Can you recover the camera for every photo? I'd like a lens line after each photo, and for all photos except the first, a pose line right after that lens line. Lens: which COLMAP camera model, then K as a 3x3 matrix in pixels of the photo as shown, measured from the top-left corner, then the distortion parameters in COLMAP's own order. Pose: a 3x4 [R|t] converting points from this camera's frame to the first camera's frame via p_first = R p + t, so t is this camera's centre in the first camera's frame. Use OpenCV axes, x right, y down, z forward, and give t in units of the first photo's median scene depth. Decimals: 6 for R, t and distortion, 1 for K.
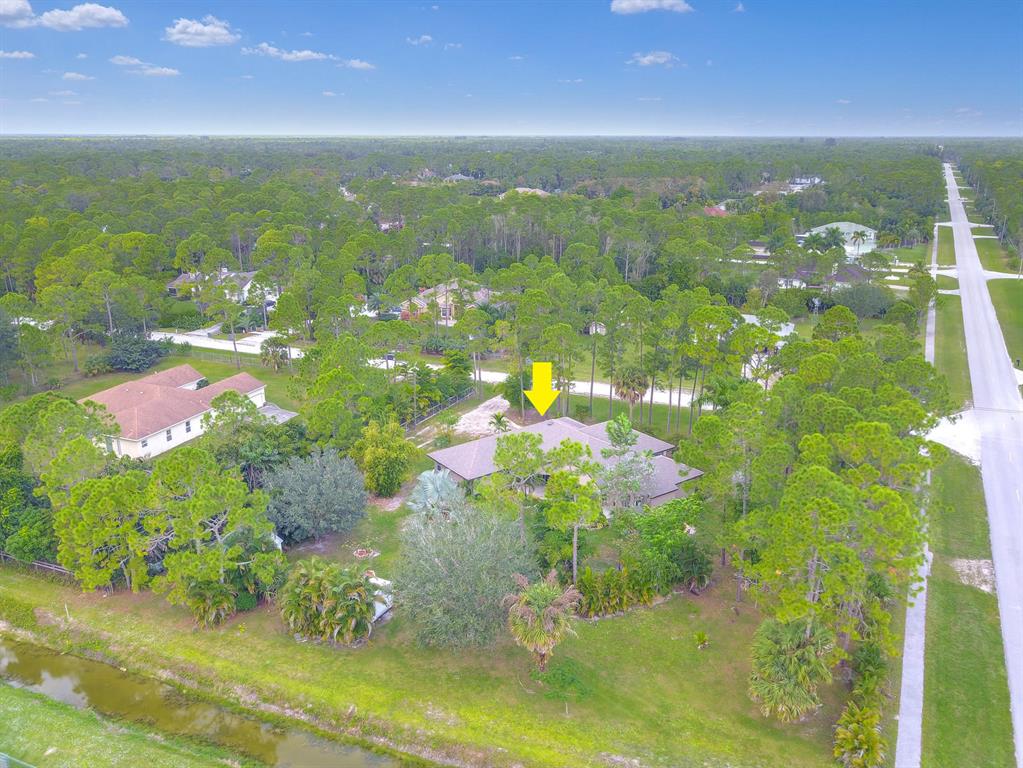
lens RADIAL K [[777.3, 0, 511.5], [0, 777.3, 384.0], [0, 0, 1]] dist [0.002369, 0.007211]
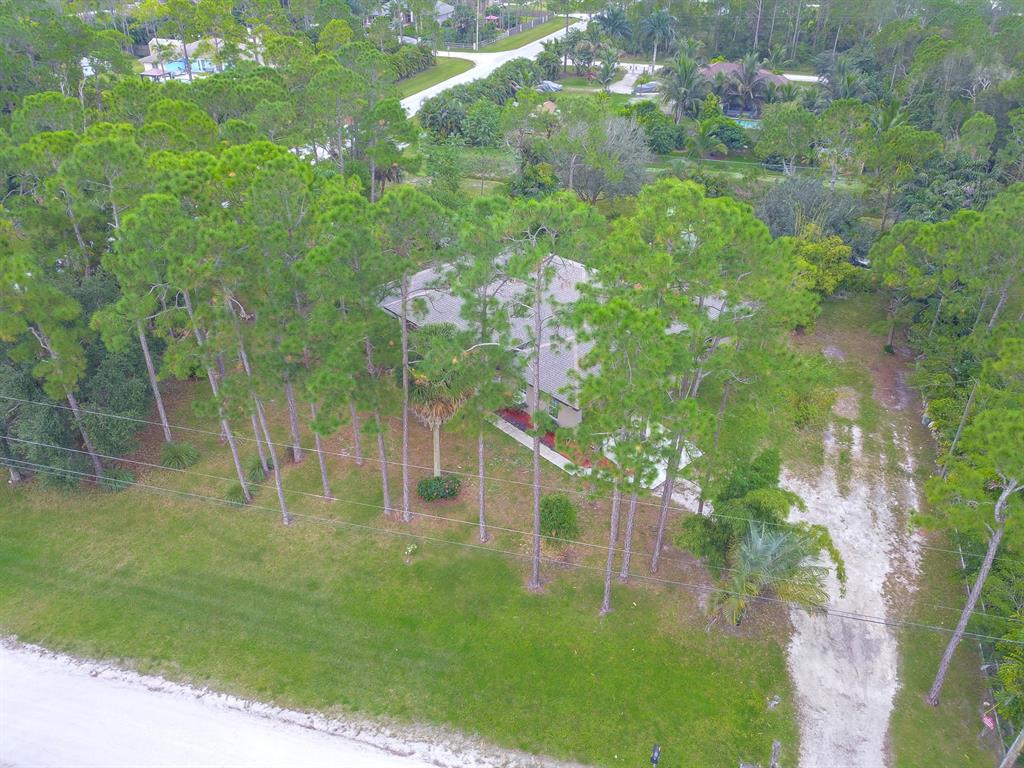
lens RADIAL K [[759.3, 0, 509.8], [0, 759.3, 360.5], [0, 0, 1]] dist [0.003034, 0.001361]
pose [[-0.991632, 0.047490, -0.120045, 0.287250], [-0.058153, 0.665871, 0.743797, -0.535057], [0.115258, 0.744554, -0.657537, 2.178806]]
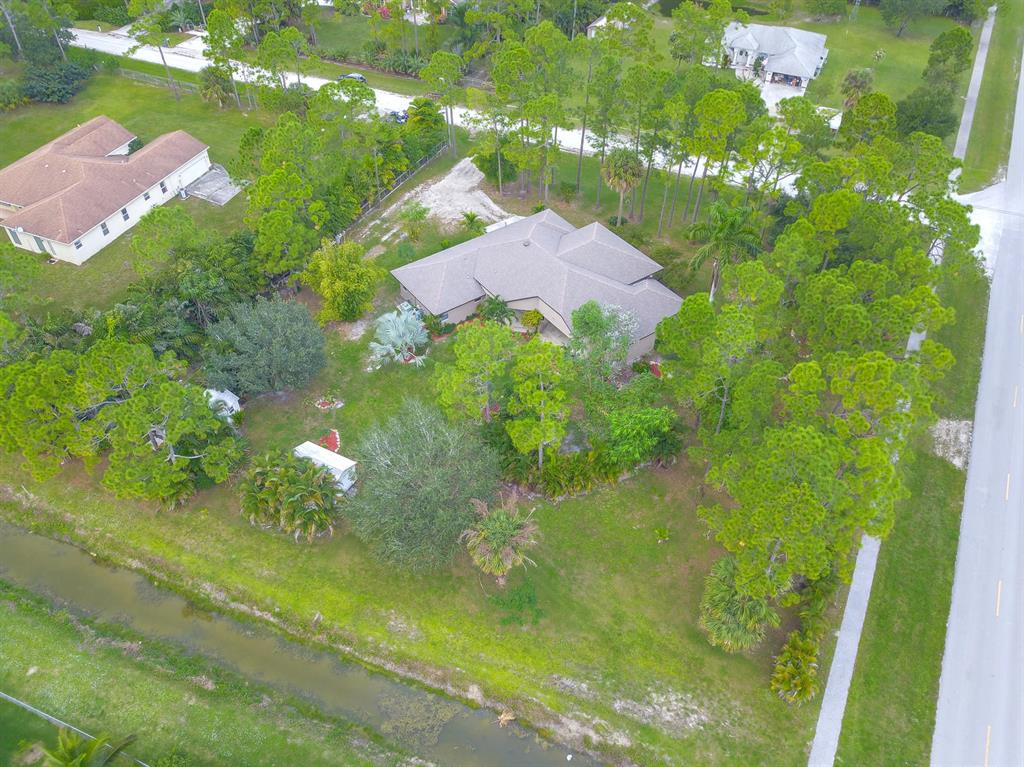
lens RADIAL K [[780.9, 0, 515.6], [0, 780.9, 366.6], [0, 0, 1]] dist [0.002534, 0.008383]
pose [[0.999960, 0.002820, 0.008431, 0.046016], [-0.006219, 0.899589, 0.436693, -0.315598], [-0.006353, -0.436728, 0.899571, 0.189912]]
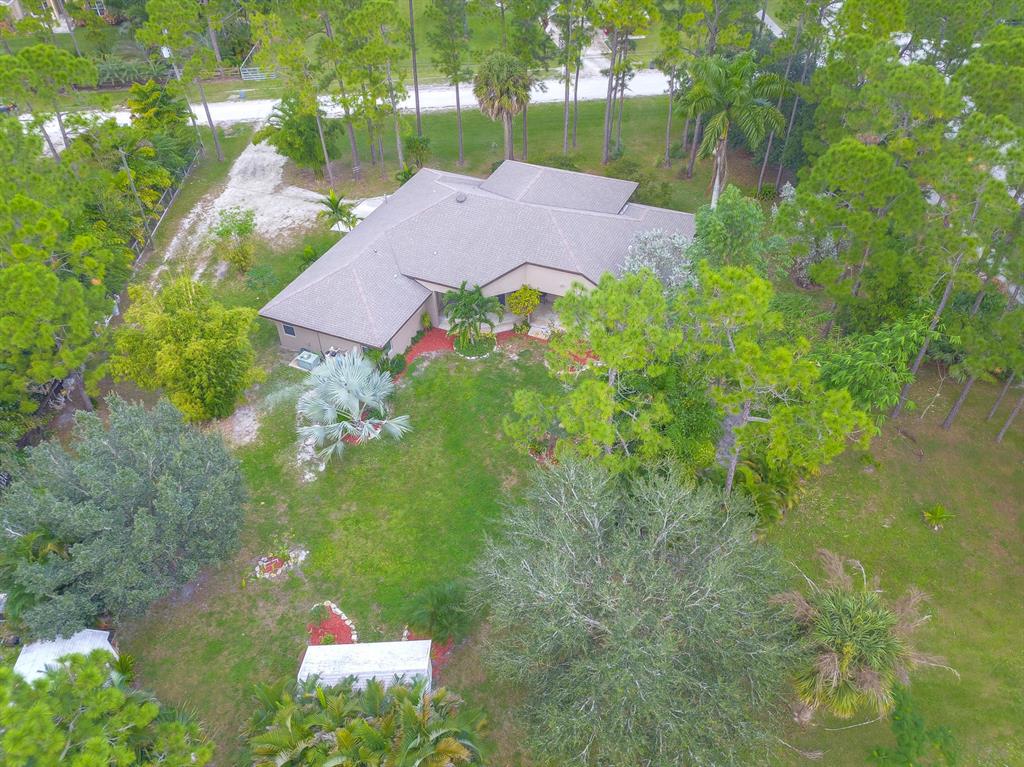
lens RADIAL K [[778.1, 0, 512.0], [0, 778.1, 383.5], [0, 0, 1]] dist [0.002369, 0.007211]
pose [[0.862905, -0.348638, 0.365851, -0.257812], [0.175007, 0.885287, 0.430858, -0.097378], [-0.474097, -0.307763, 0.824933, 0.699925]]
